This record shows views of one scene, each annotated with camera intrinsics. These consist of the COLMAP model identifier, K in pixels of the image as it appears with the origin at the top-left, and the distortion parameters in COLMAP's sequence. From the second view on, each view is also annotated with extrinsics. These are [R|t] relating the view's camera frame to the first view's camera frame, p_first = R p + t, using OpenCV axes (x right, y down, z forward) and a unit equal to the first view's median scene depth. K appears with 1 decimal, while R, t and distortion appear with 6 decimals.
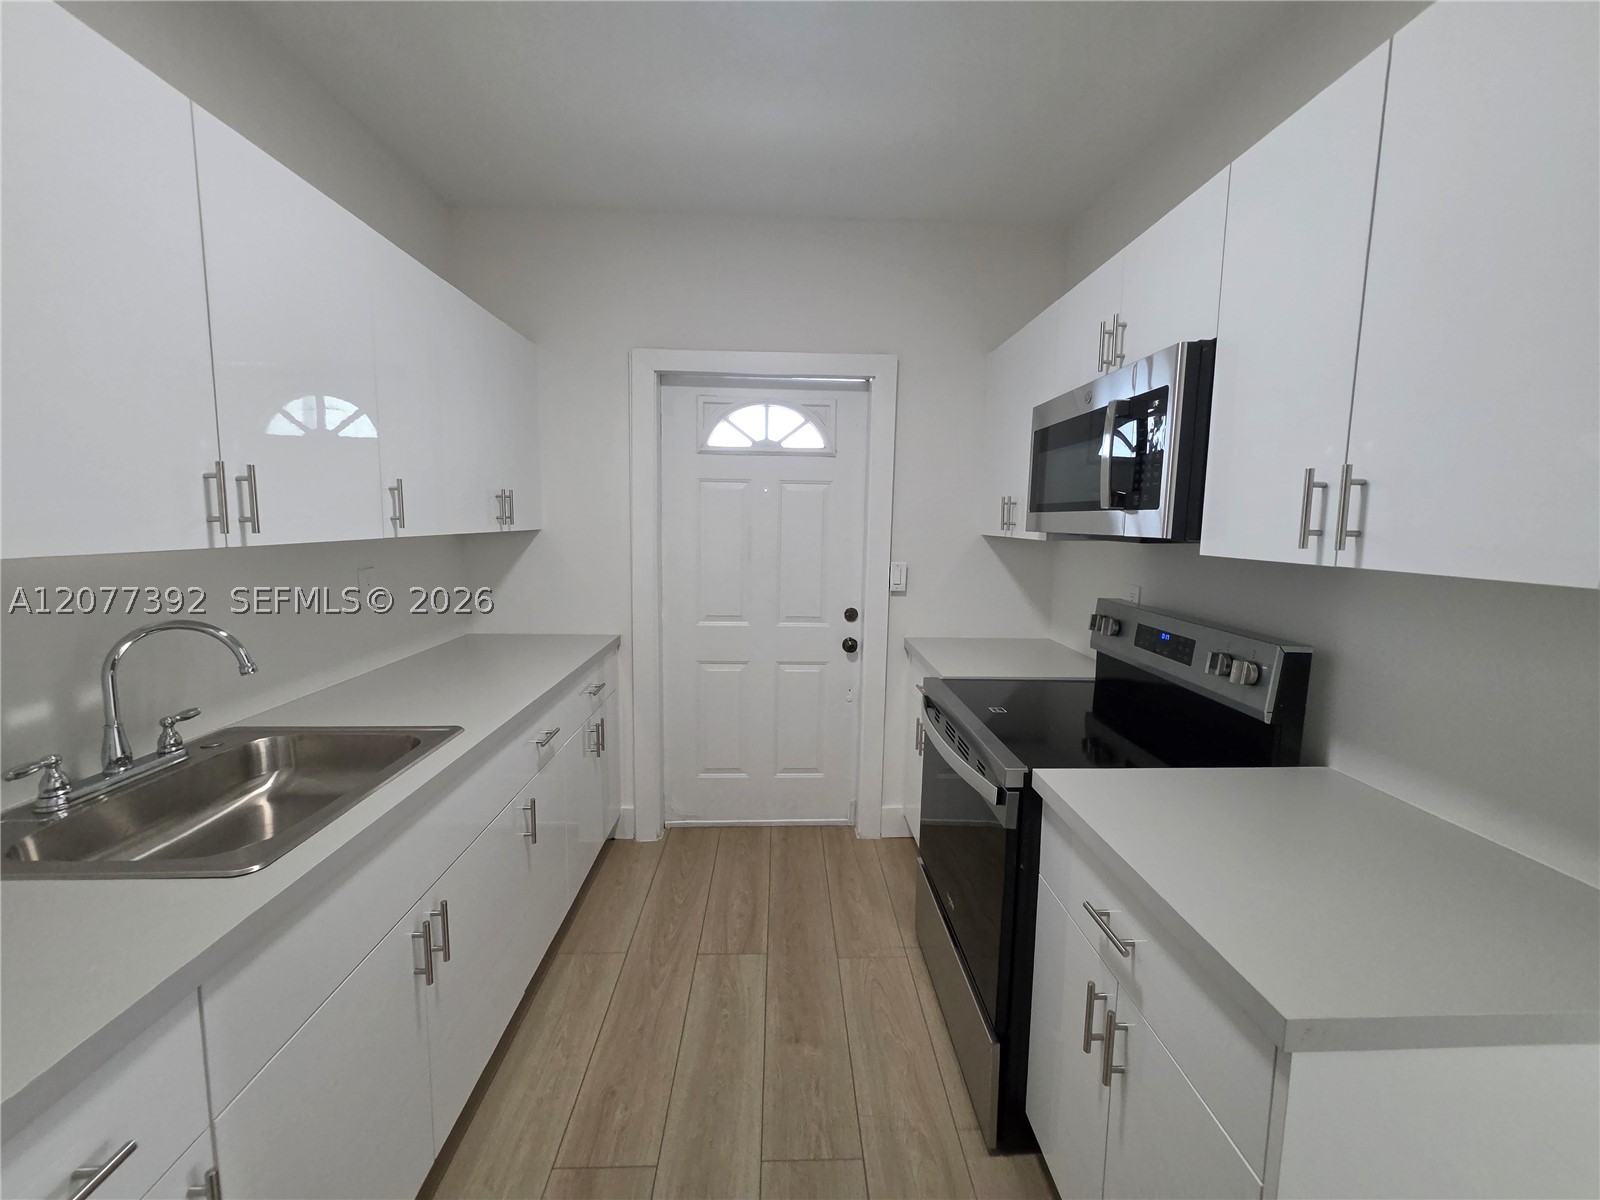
lens RADIAL K [[643.4, 0, 789.1], [0, 643.4, 588.2], [0, 0, 1]] dist [0.000815, -0.000011]
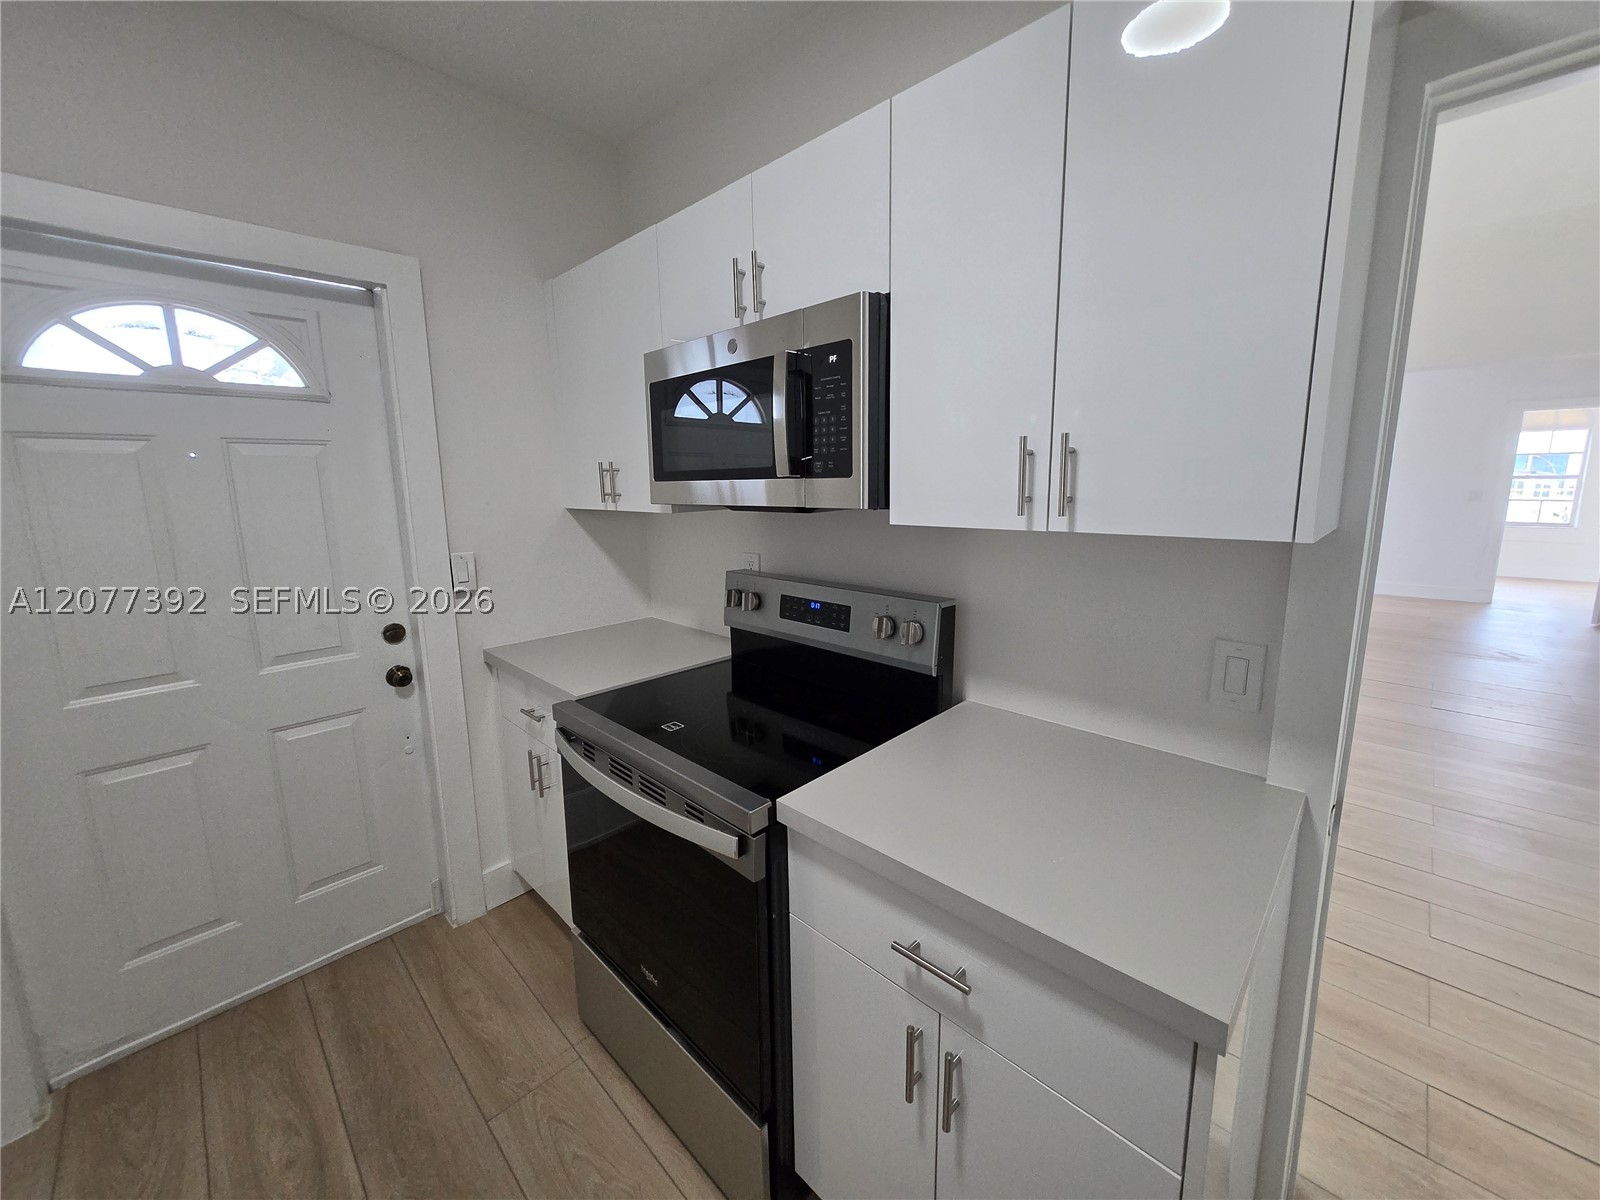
lens RADIAL K [[643.4, 0, 819.5], [0, 643.4, 585.3], [0, 0, 1]] dist [0.000815, -0.000011]
pose [[0.709563, -0.142305, 0.690123, -0.065804], [0.104743, 0.989815, 0.096408, -0.037950], [-0.696813, 0.003878, 0.717242, 0.224488]]
